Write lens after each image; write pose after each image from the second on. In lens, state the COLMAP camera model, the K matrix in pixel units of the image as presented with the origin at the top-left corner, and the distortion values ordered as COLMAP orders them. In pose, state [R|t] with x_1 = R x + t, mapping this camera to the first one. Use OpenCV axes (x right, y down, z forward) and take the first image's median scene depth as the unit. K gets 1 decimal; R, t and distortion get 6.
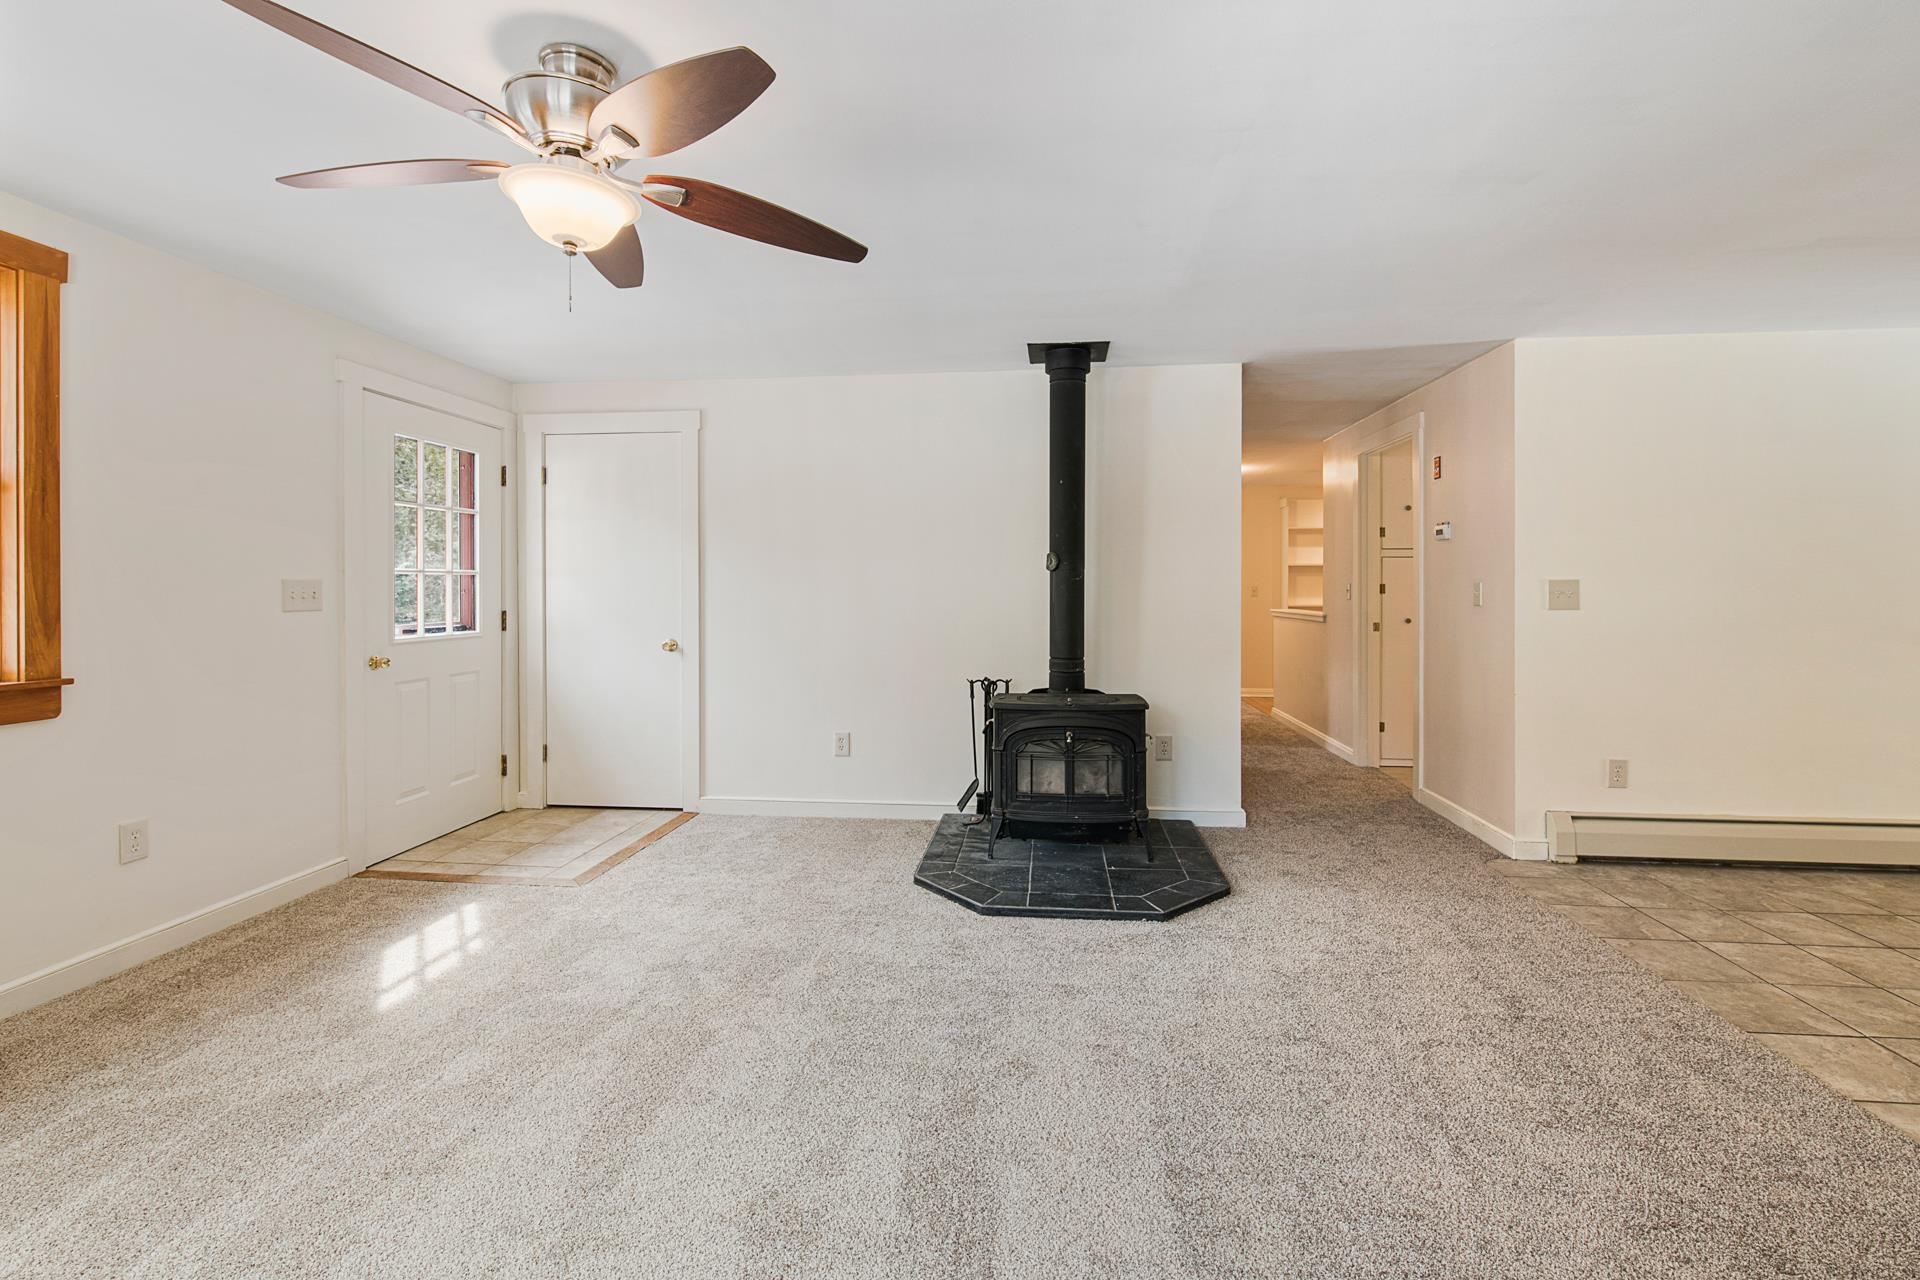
lens RADIAL K [[832.3, 0, 952.2], [0, 832.3, 598.3], [0, 0, 1]] dist [-0.003661, -0.002915]
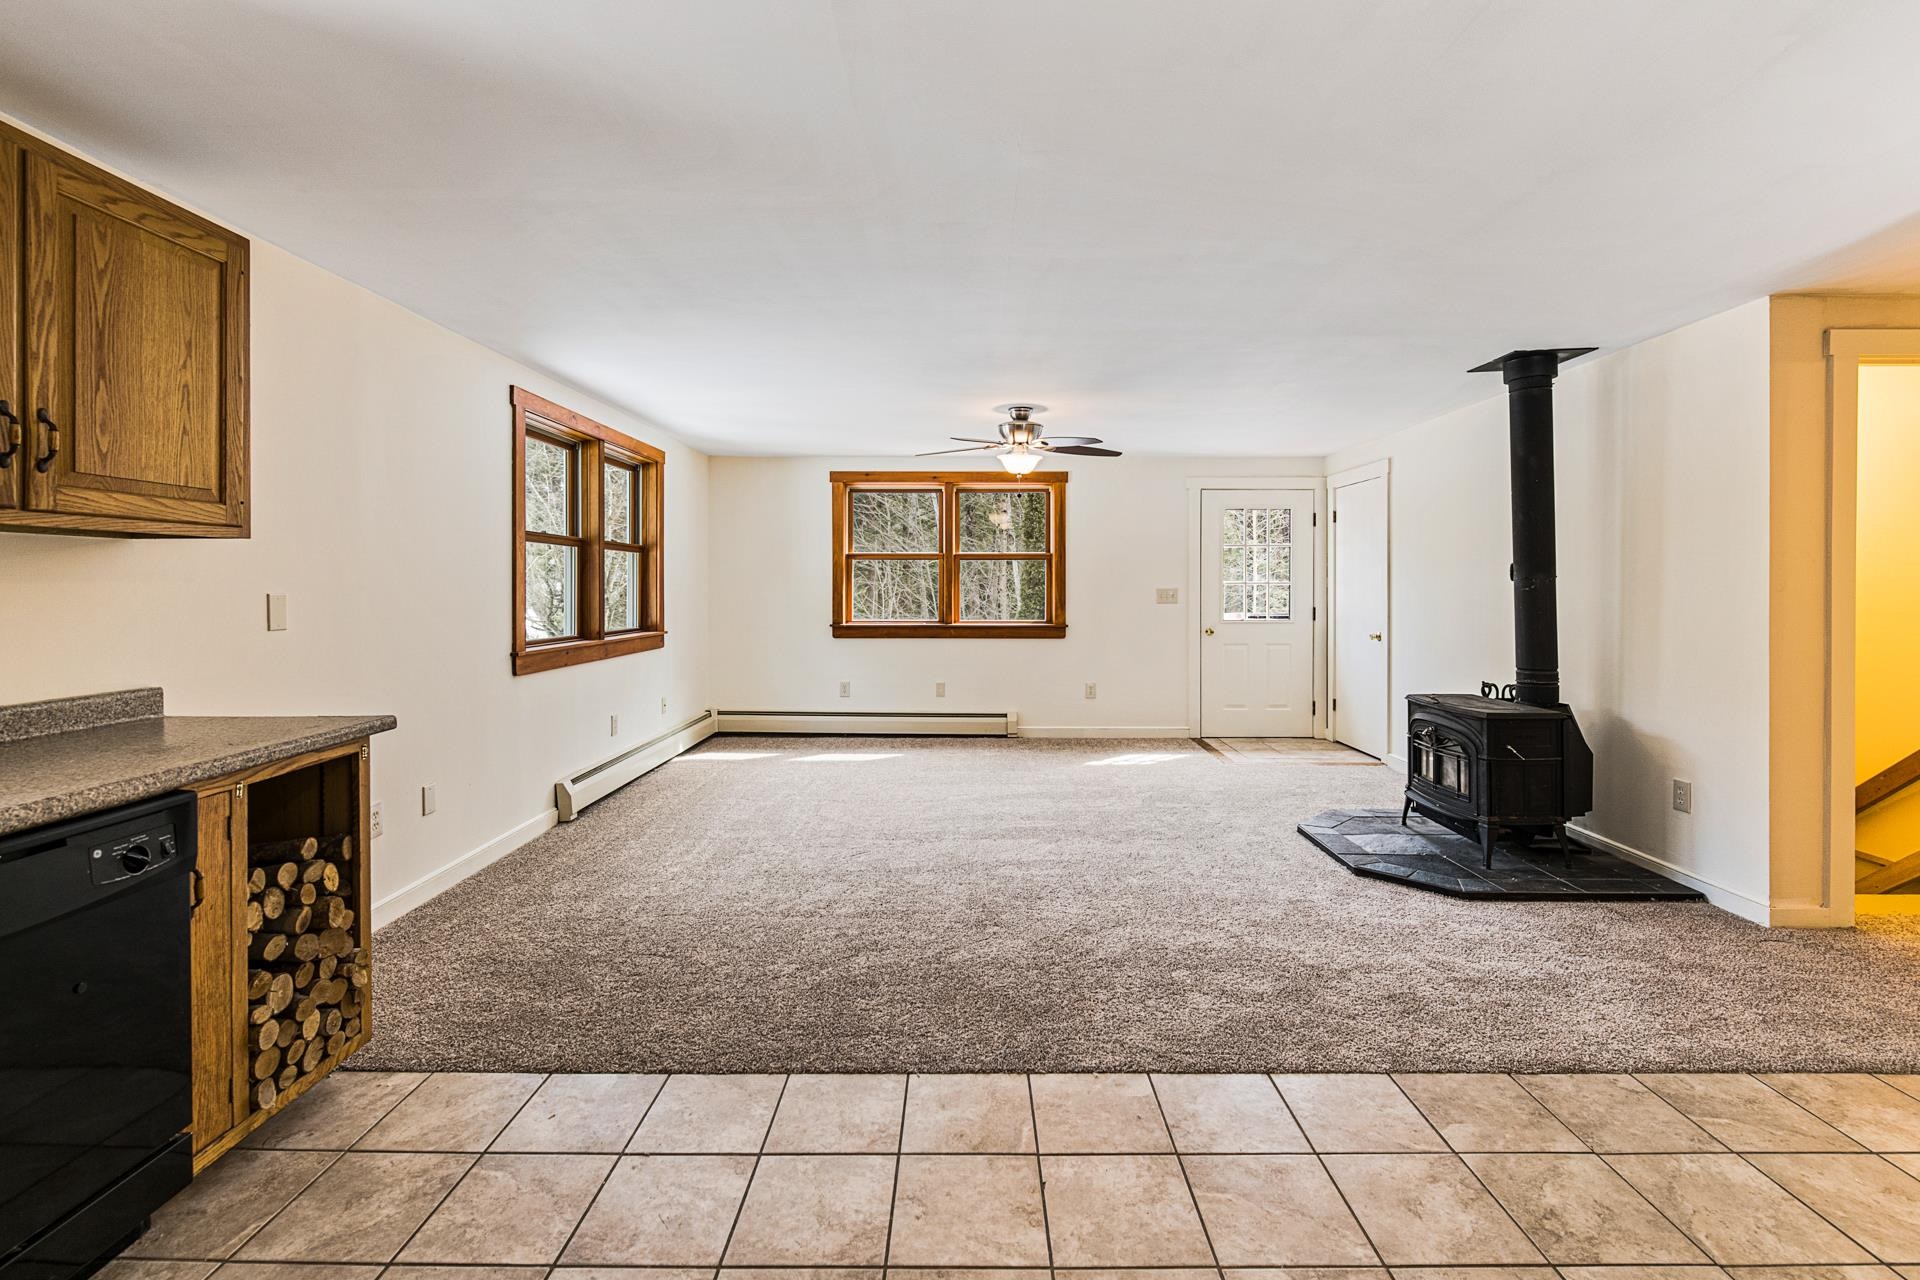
lens RADIAL K [[832.3, 0, 977.9], [0, 832.3, 588.1], [0, 0, 1]] dist [-0.003661, -0.002915]
pose [[0.107970, 0.001089, -0.994154, 1.221428], [-0.009663, 0.999953, 0.000046, -0.018973], [0.994107, 0.009601, 0.107975, 0.277216]]
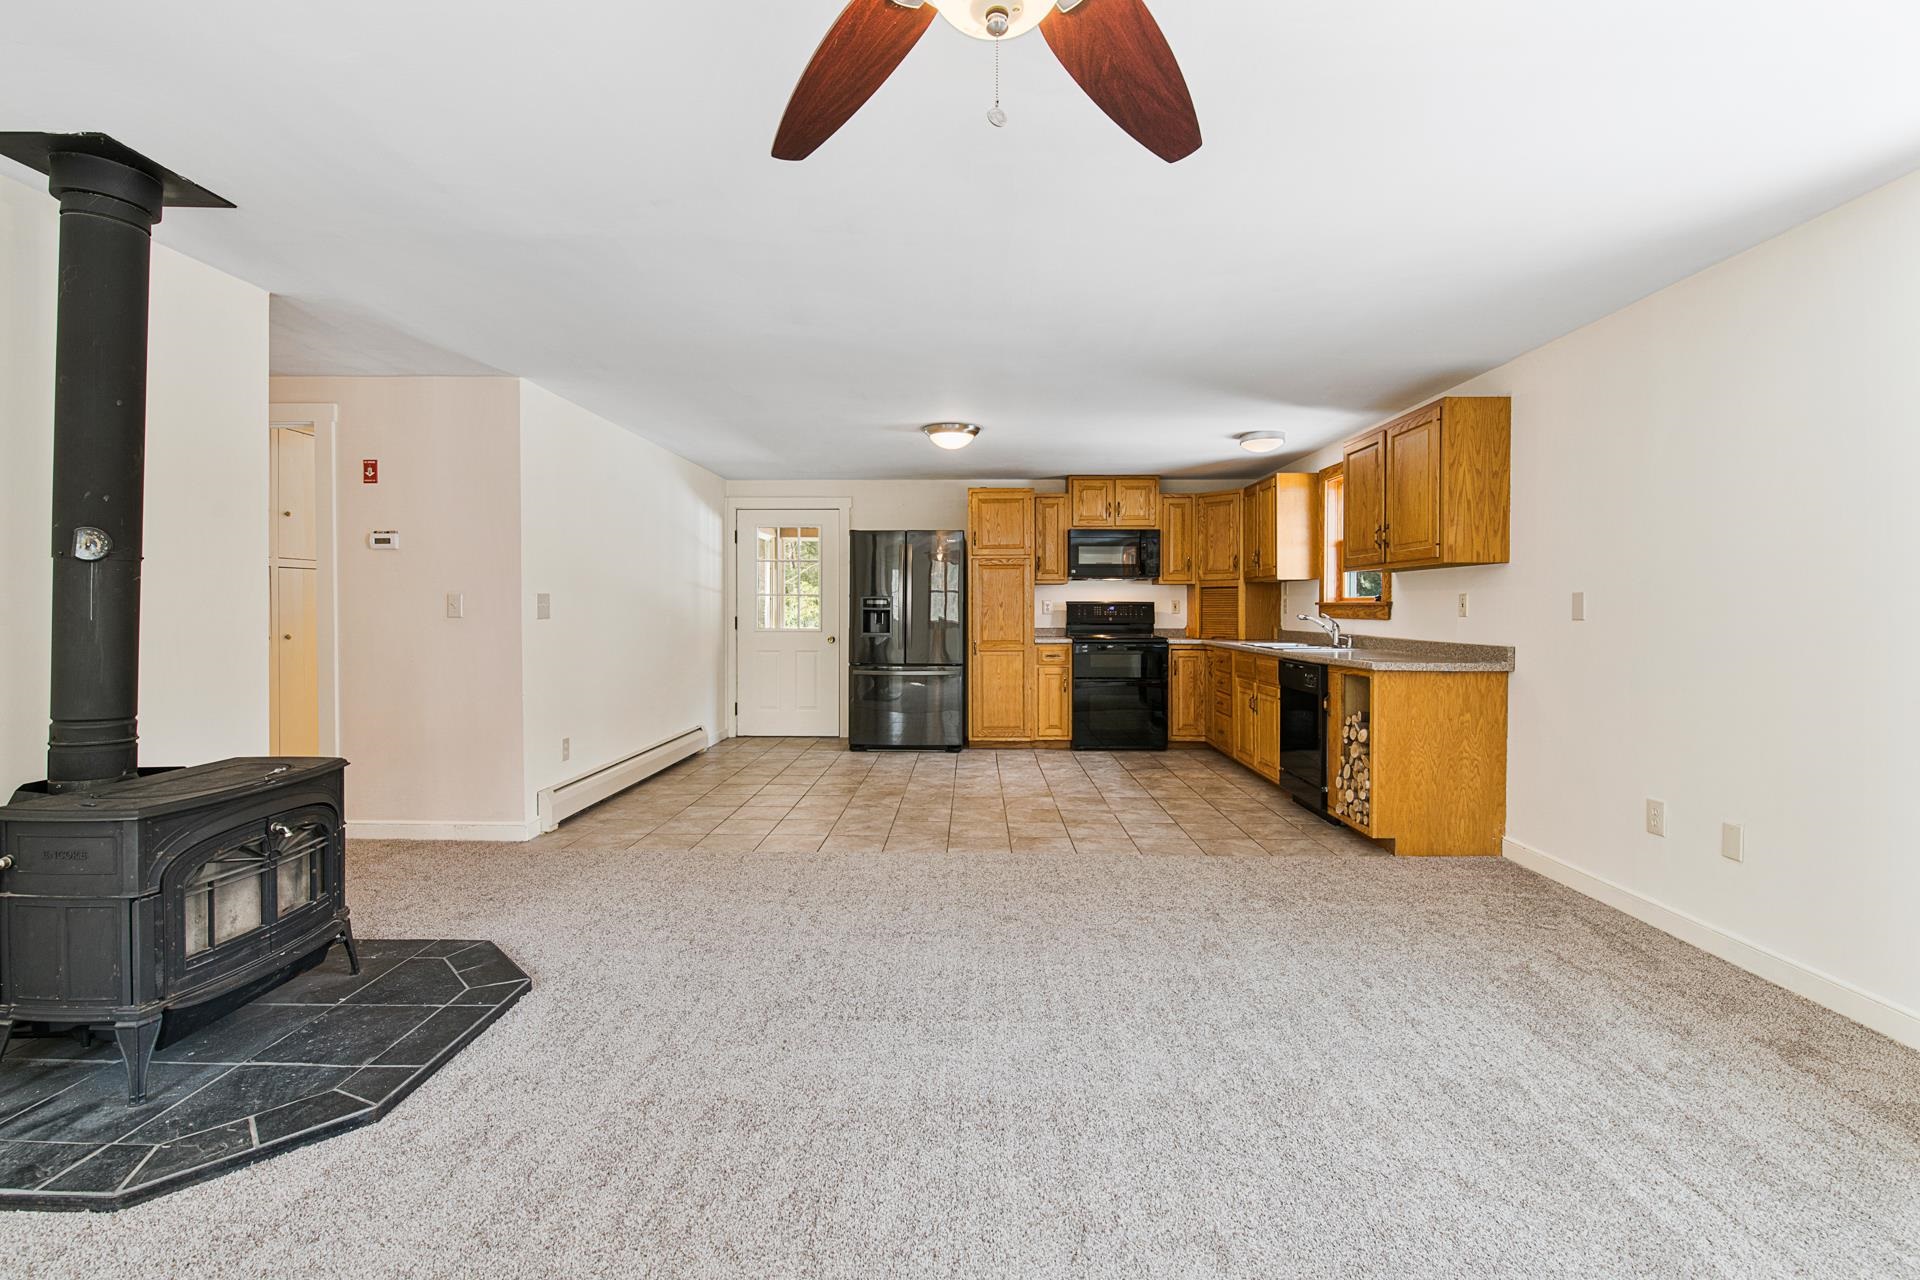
lens RADIAL K [[832.3, 0, 982.6], [0, 832.3, 607.4], [0, 0, 1]] dist [-0.003661, -0.002915]
pose [[-0.097538, -0.003411, 0.995226, -0.533795], [0.009494, 0.999945, 0.004358, -0.001735], [-0.995187, 0.009874, -0.097500, 0.518379]]
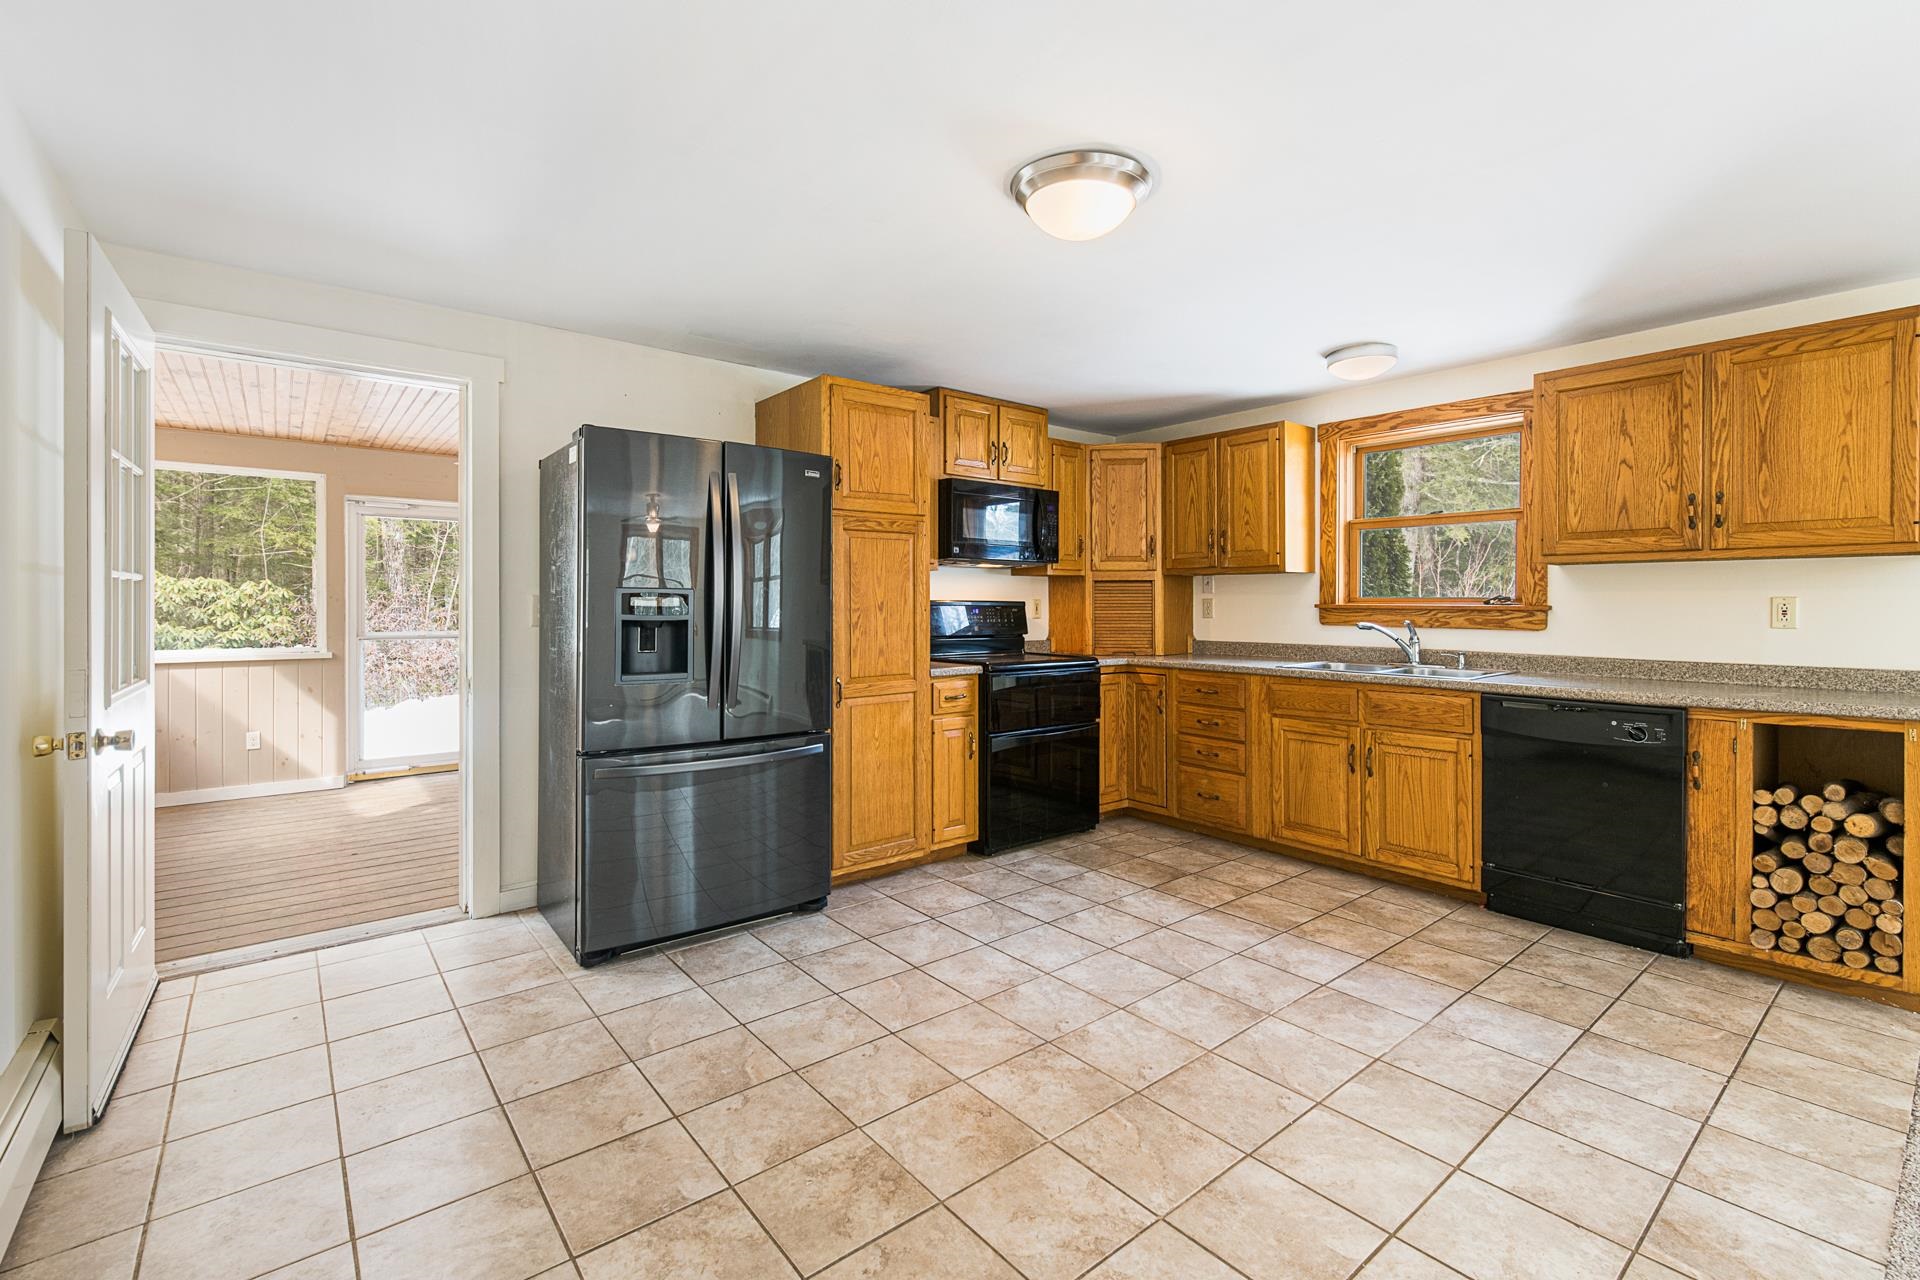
lens RADIAL K [[832.3, 0, 981.9], [0, 832.3, 606.4], [0, 0, 1]] dist [-0.003661, -0.002915]
pose [[-0.727248, -0.006372, 0.686345, 0.637653], [0.003257, 0.999914, 0.012734, -0.012751], [-0.686367, 0.011496, -0.727164, 0.953517]]
